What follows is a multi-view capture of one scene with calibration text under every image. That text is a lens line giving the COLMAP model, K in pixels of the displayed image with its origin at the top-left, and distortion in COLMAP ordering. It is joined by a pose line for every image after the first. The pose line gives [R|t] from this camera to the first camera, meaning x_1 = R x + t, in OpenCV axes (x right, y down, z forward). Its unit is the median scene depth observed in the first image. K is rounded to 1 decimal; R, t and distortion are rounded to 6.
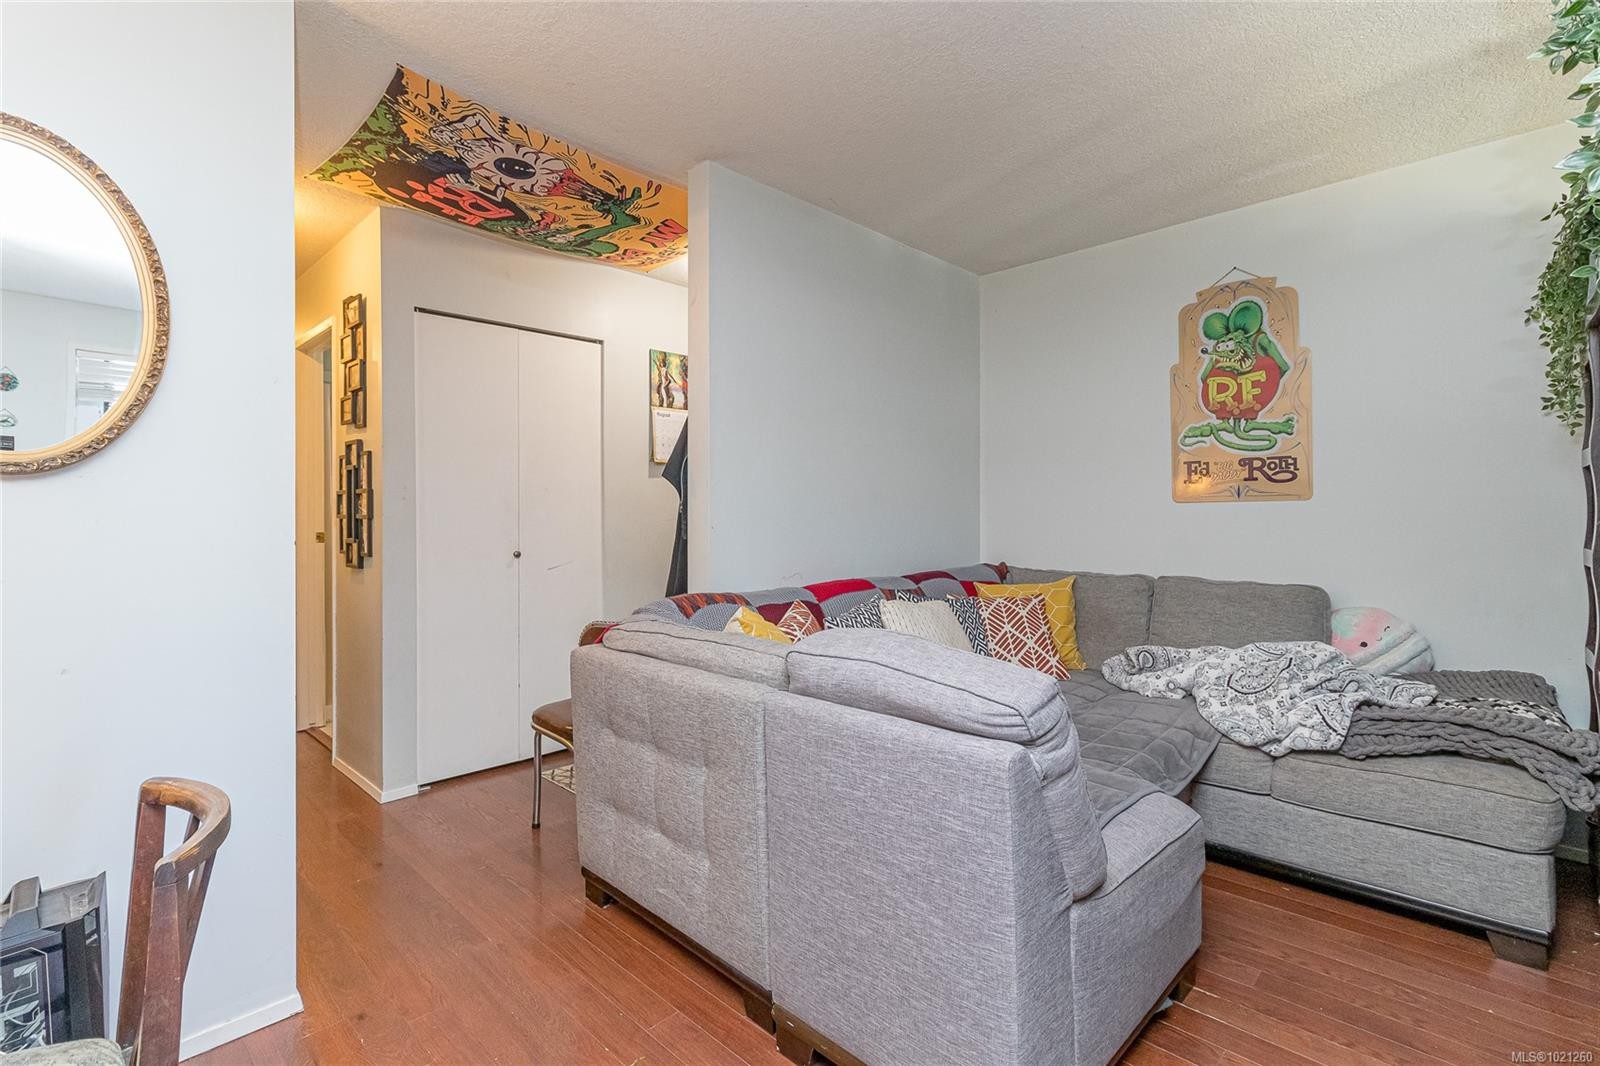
lens RADIAL K [[738.4, 0, 814.3], [0, 738.4, 499.5], [0, 0, 1]] dist [0.002247, 0.000683]
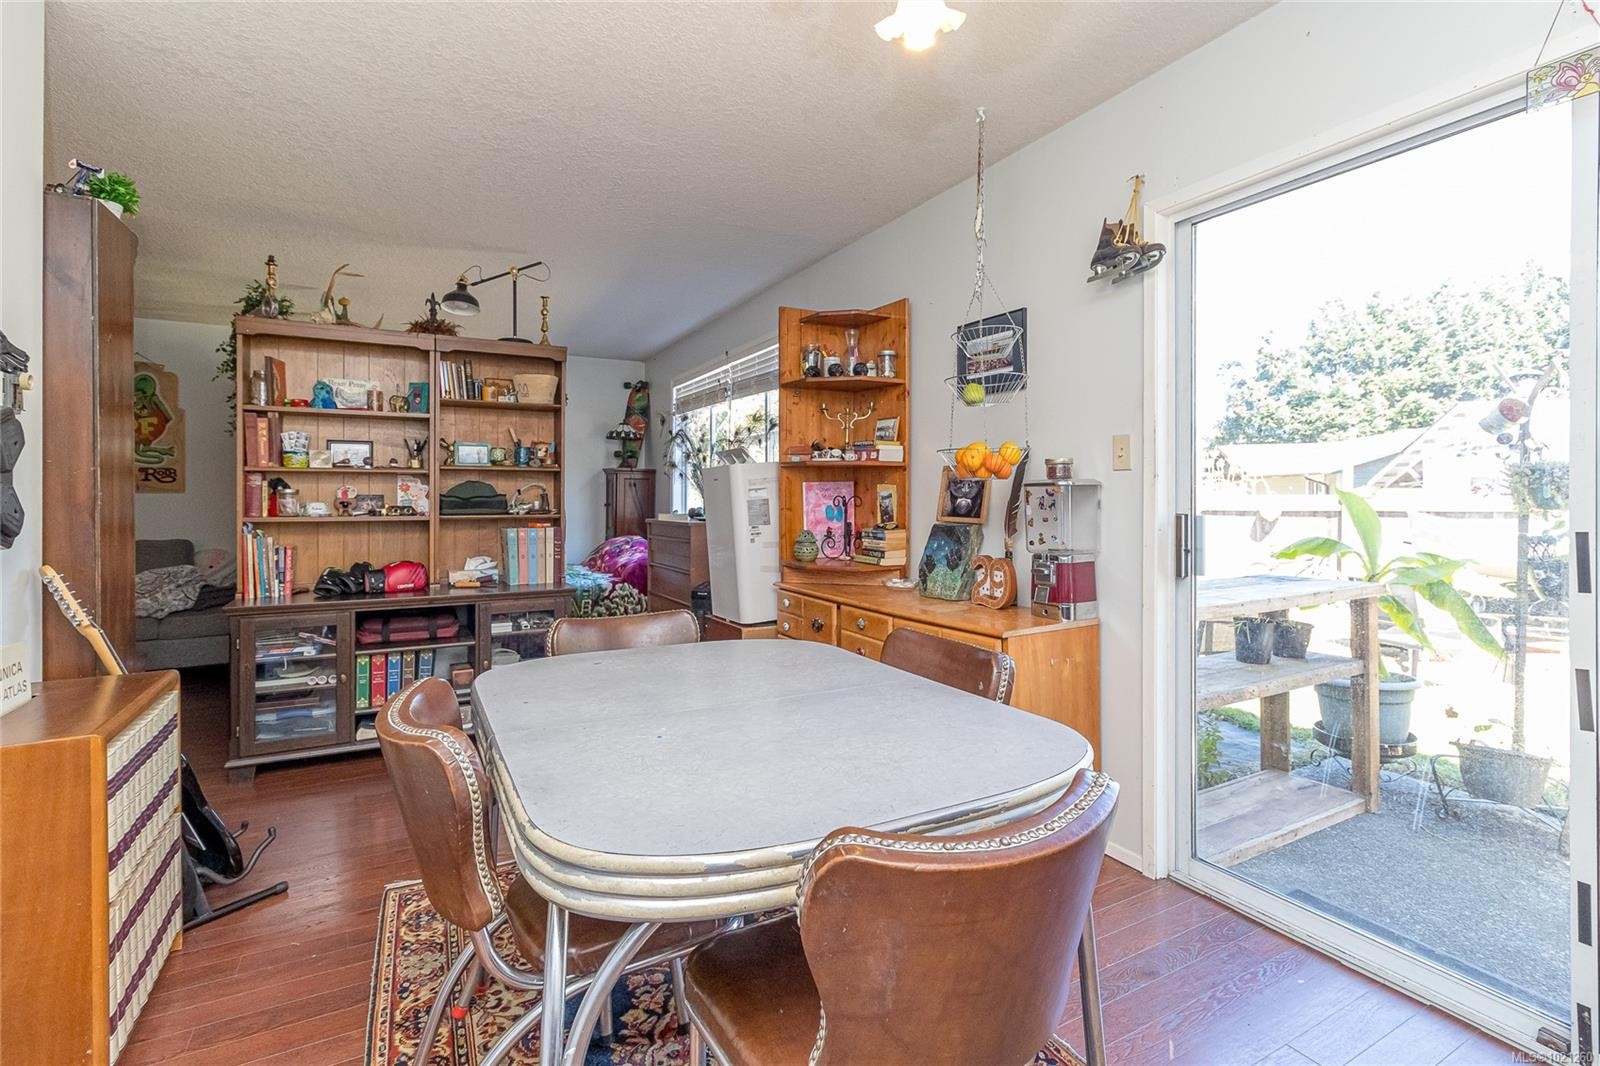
lens RADIAL K [[738.4, 0, 776.5], [0, 738.4, 497.1], [0, 0, 1]] dist [0.002247, 0.000683]
pose [[0.315440, 0.007176, 0.948919, -0.578993], [-0.011132, 0.999931, -0.003861, 0.001925], [-0.948880, -0.009346, 0.315498, -0.931756]]
